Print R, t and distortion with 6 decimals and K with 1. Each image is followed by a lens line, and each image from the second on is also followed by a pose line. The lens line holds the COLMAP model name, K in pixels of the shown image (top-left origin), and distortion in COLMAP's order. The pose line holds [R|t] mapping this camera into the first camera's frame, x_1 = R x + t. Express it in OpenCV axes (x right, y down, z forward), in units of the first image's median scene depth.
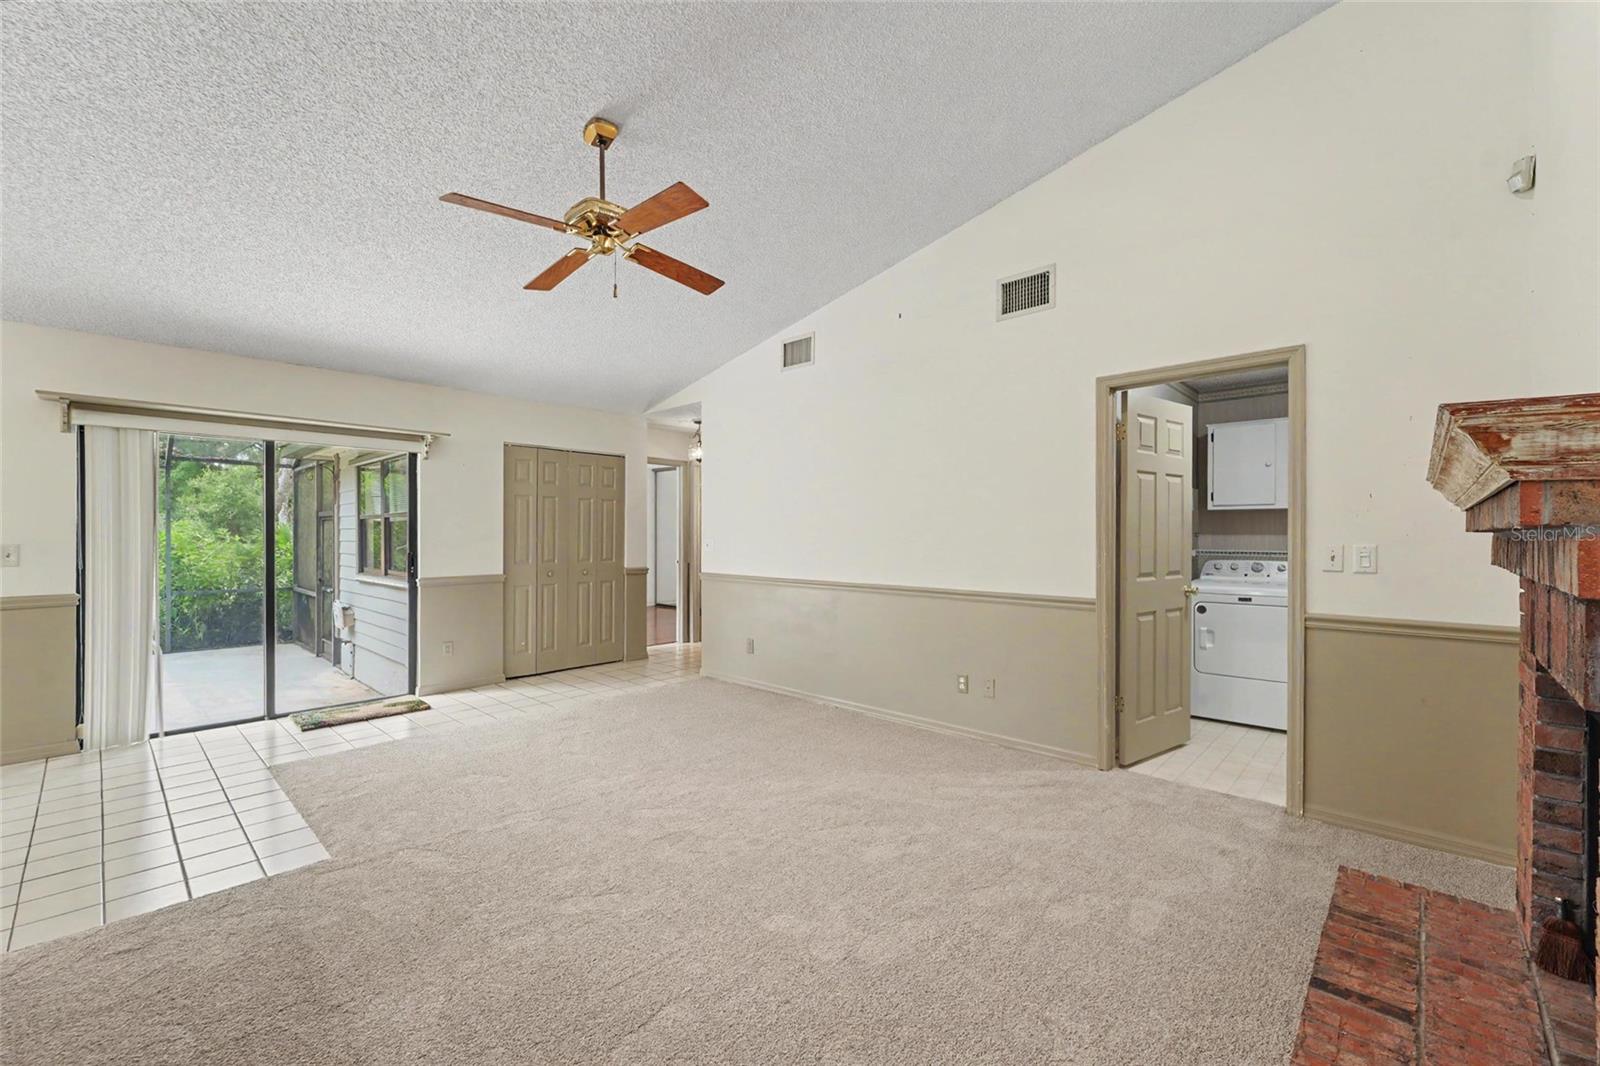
lens RADIAL K [[652.2, 0, 786.6], [0, 652.2, 535.9], [0, 0, 1]] dist [0.001083, -0.001169]
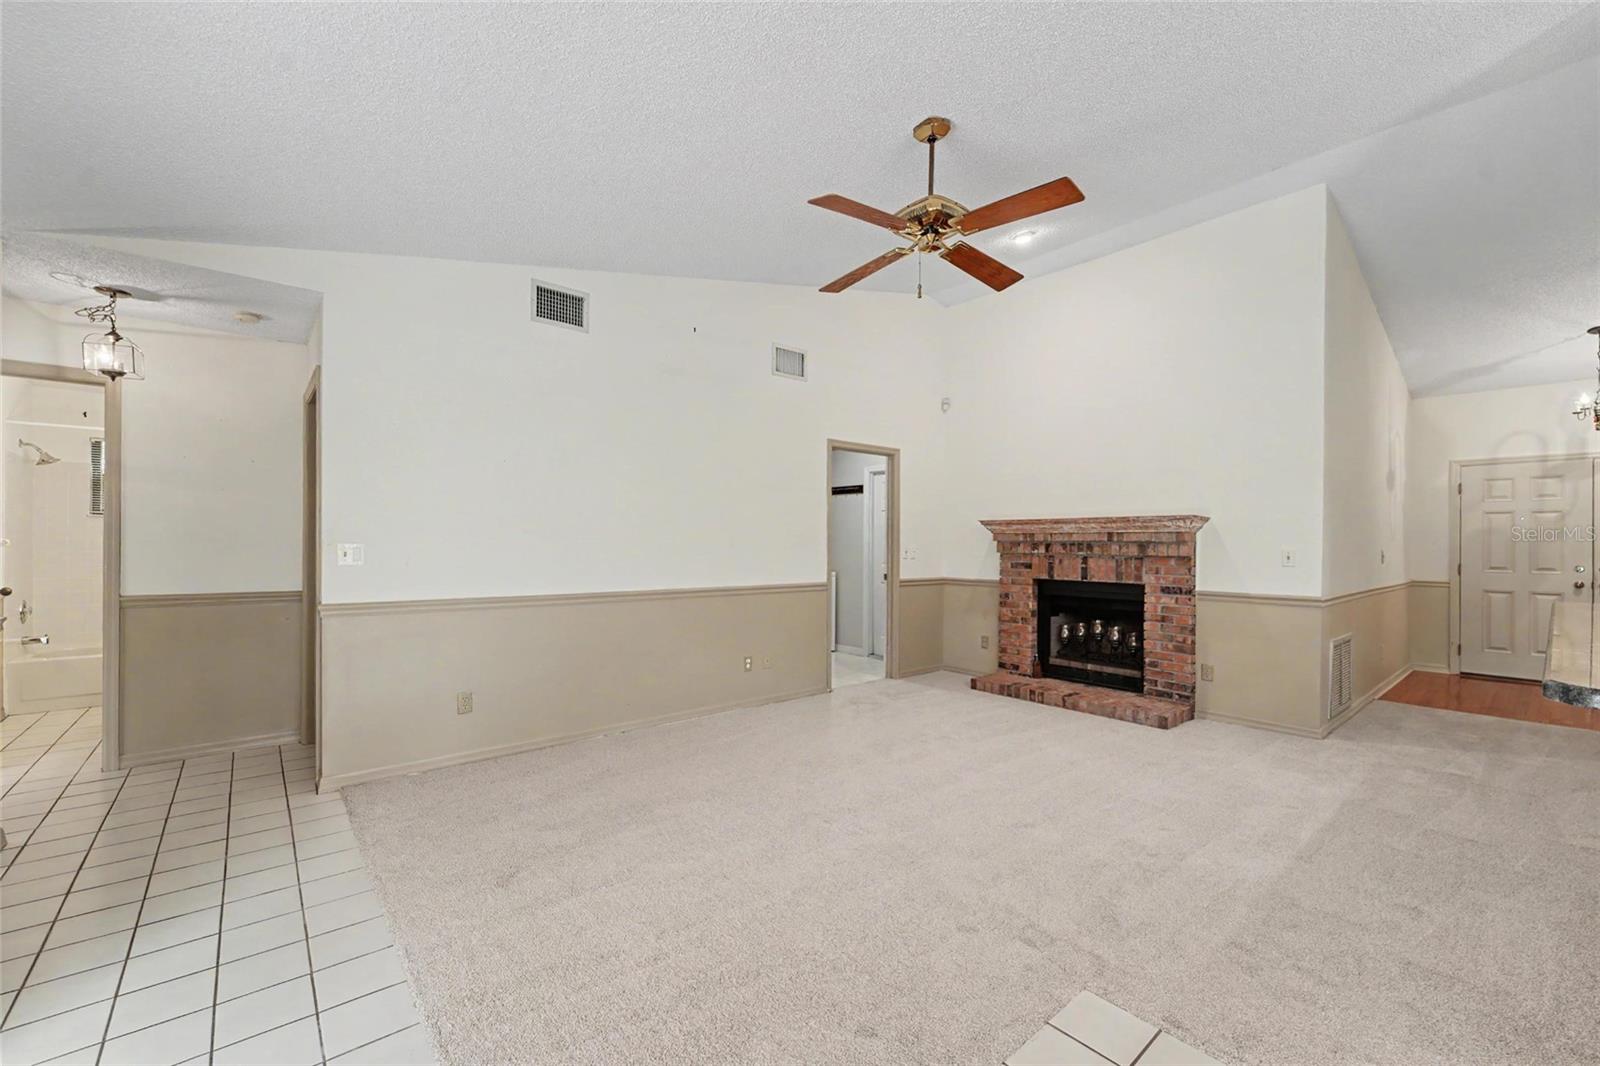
lens RADIAL K [[652.2, 0, 793.8], [0, 652.2, 539.9], [0, 0, 1]] dist [0.001083, -0.001169]
pose [[0.109316, 0.012933, 0.993923, -0.738217], [-0.000617, 0.999916, -0.012943, 0.011467], [-0.994007, 0.000801, 0.109315, 0.631907]]
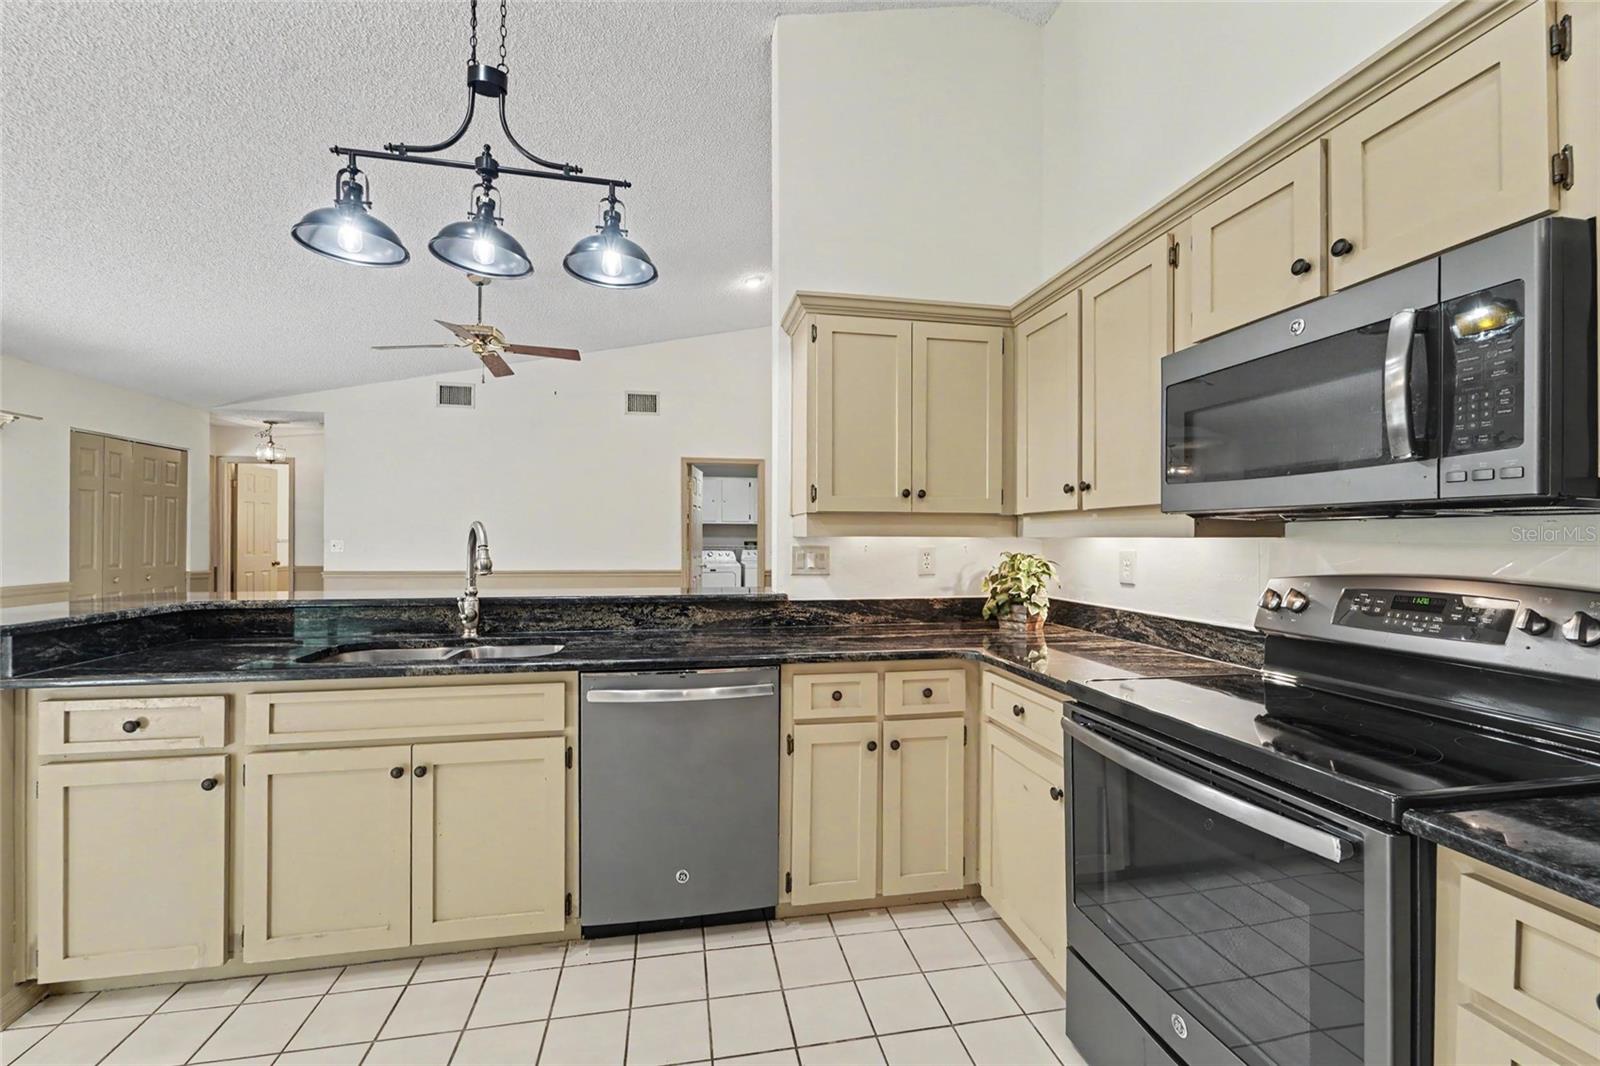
lens RADIAL K [[652.2, 0, 800.8], [0, 652.2, 535.6], [0, 0, 1]] dist [0.001083, -0.001169]
pose [[0.585522, 0.003653, 0.810649, -0.630971], [0.000362, 0.999989, -0.004767, 0.002482], [-0.810657, 0.003085, 0.585514, -0.308584]]
